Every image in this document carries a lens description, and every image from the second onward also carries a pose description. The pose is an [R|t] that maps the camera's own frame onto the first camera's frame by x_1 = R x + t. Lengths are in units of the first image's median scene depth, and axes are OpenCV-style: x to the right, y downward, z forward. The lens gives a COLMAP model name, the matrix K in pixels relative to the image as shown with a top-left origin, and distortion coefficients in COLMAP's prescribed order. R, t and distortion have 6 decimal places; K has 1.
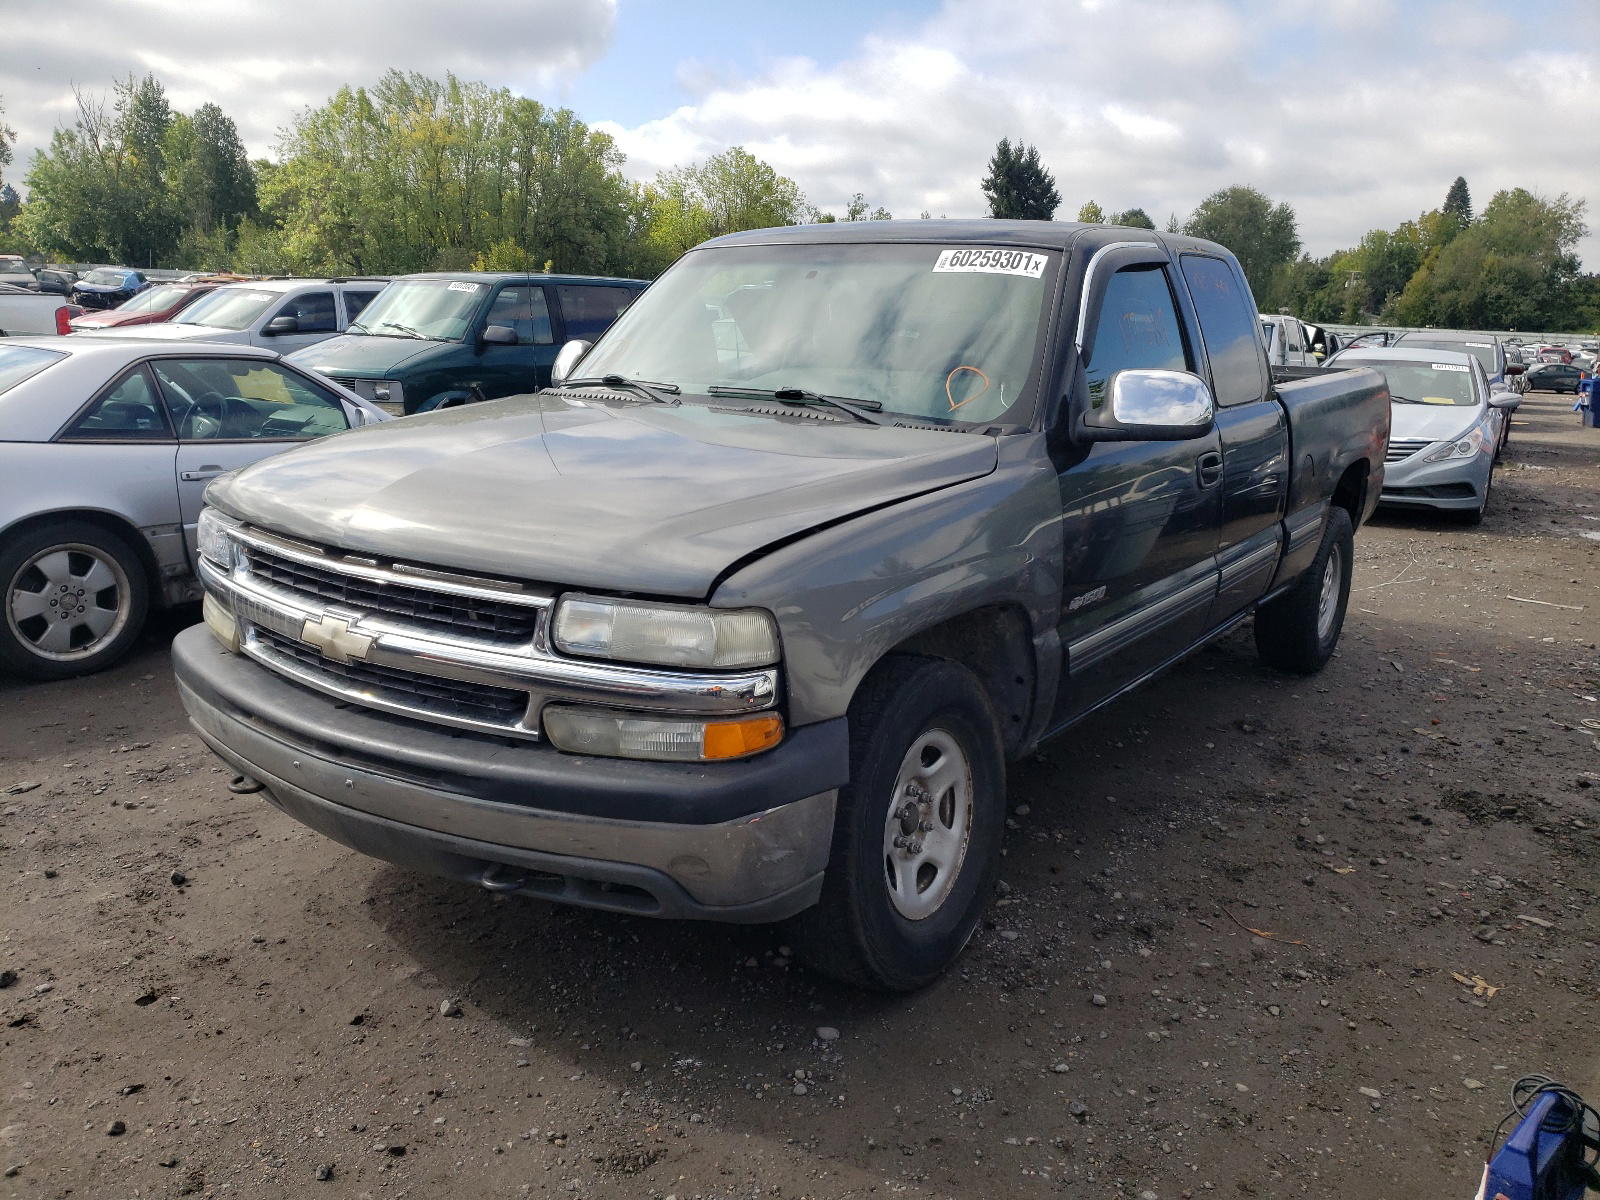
lens RADIAL K [[1253.4, 0, 780.3], [0, 1253.4, 601.7], [0, 0, 1]] dist [0.000060, 0.033636]
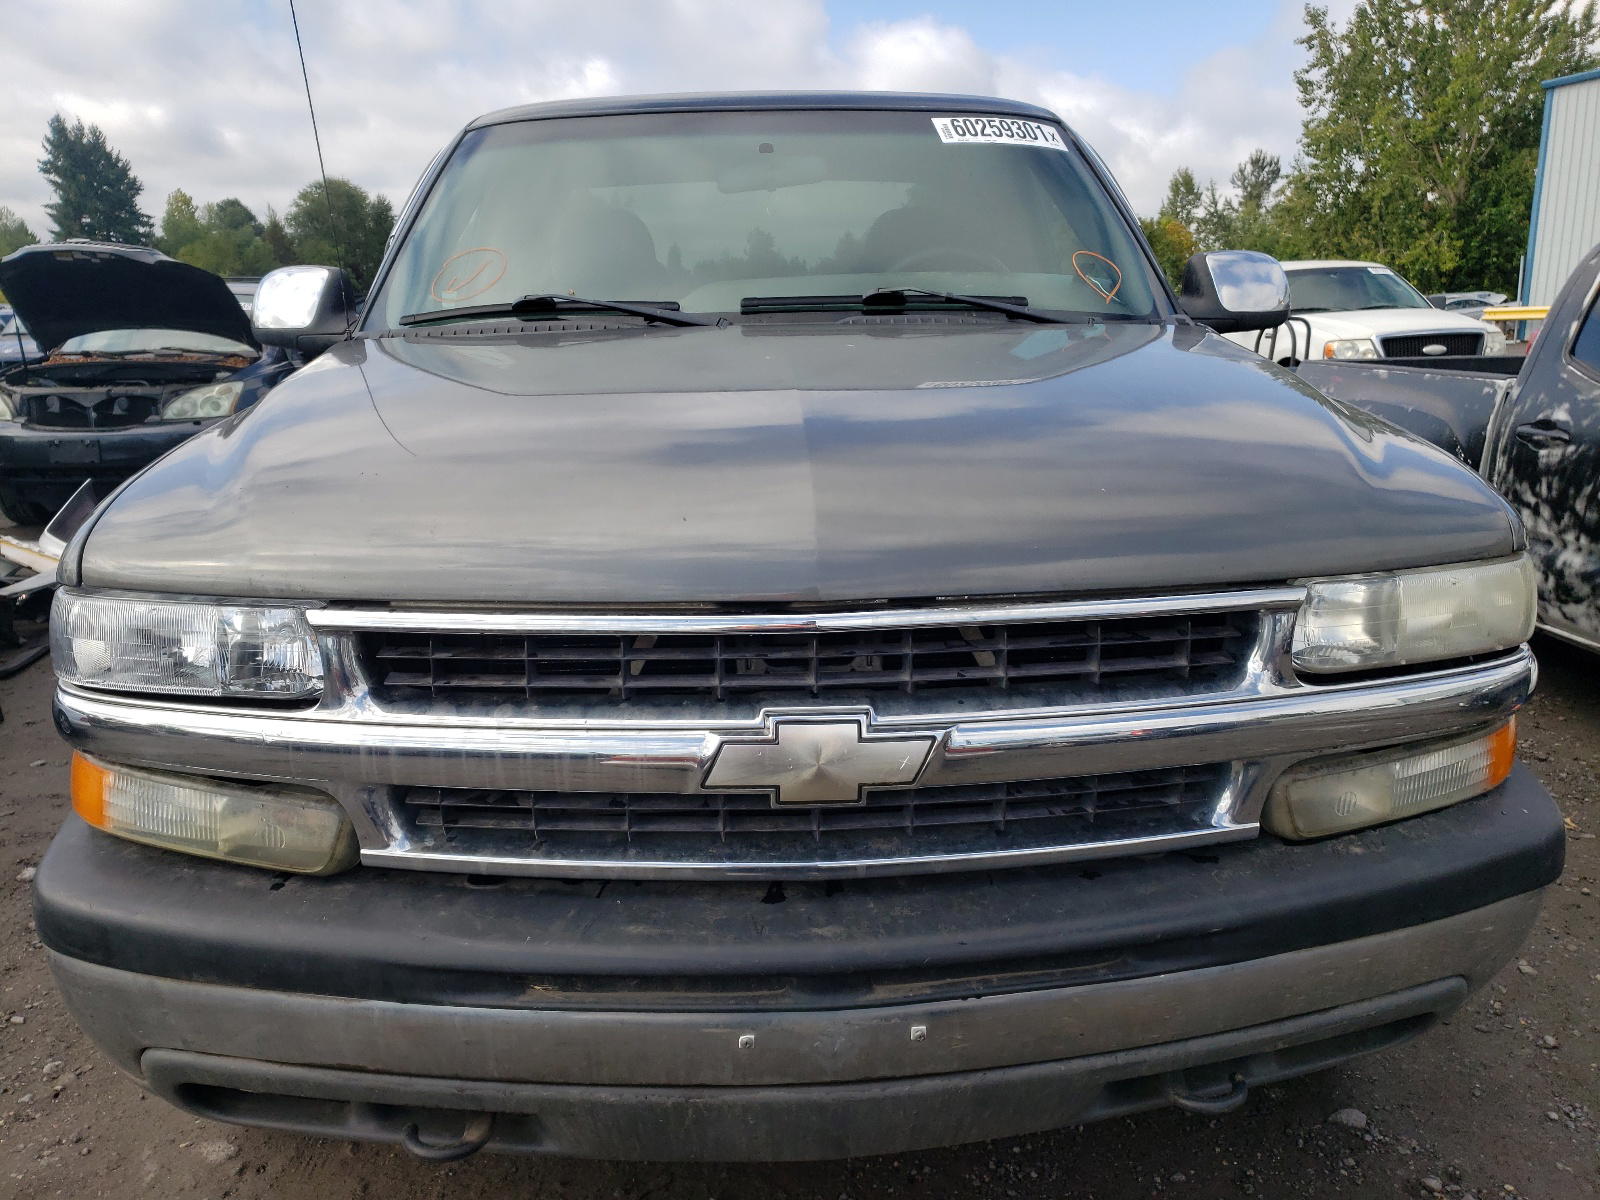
lens RADIAL K [[1253.4, 0, 780.3], [0, 1253.4, 601.7], [0, 0, 1]] dist [0.000060, 0.033636]
pose [[0.790544, -0.177386, 0.586152, -0.625255], [0.173619, 0.982779, 0.063256, -0.065106], [-0.587279, 0.051760, 0.807728, 0.592266]]
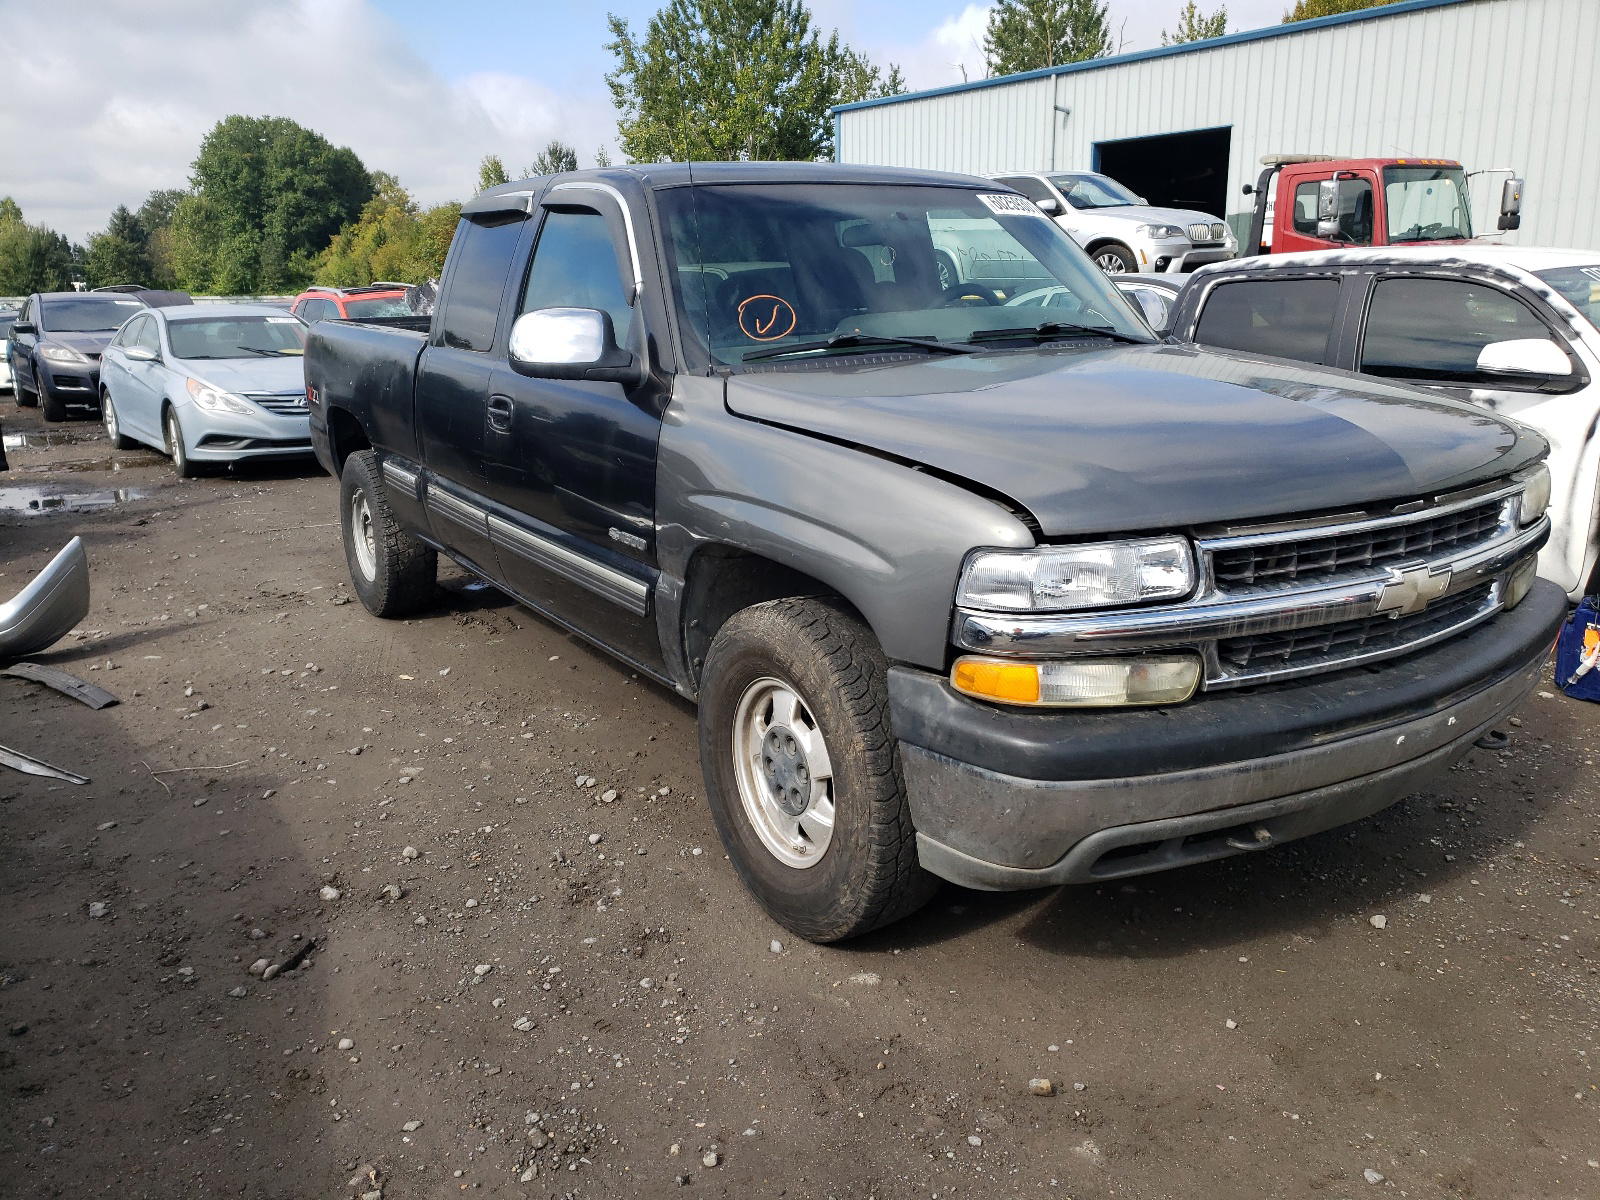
lens RADIAL K [[1253.4, 0, 780.3], [0, 1253.4, 601.7], [0, 0, 1]] dist [0.000060, 0.033636]
pose [[0.374824, -0.263638, 0.888821, -1.350728], [0.236488, 0.954188, 0.183298, -0.246021], [-0.896427, 0.141491, 0.420000, 1.006714]]
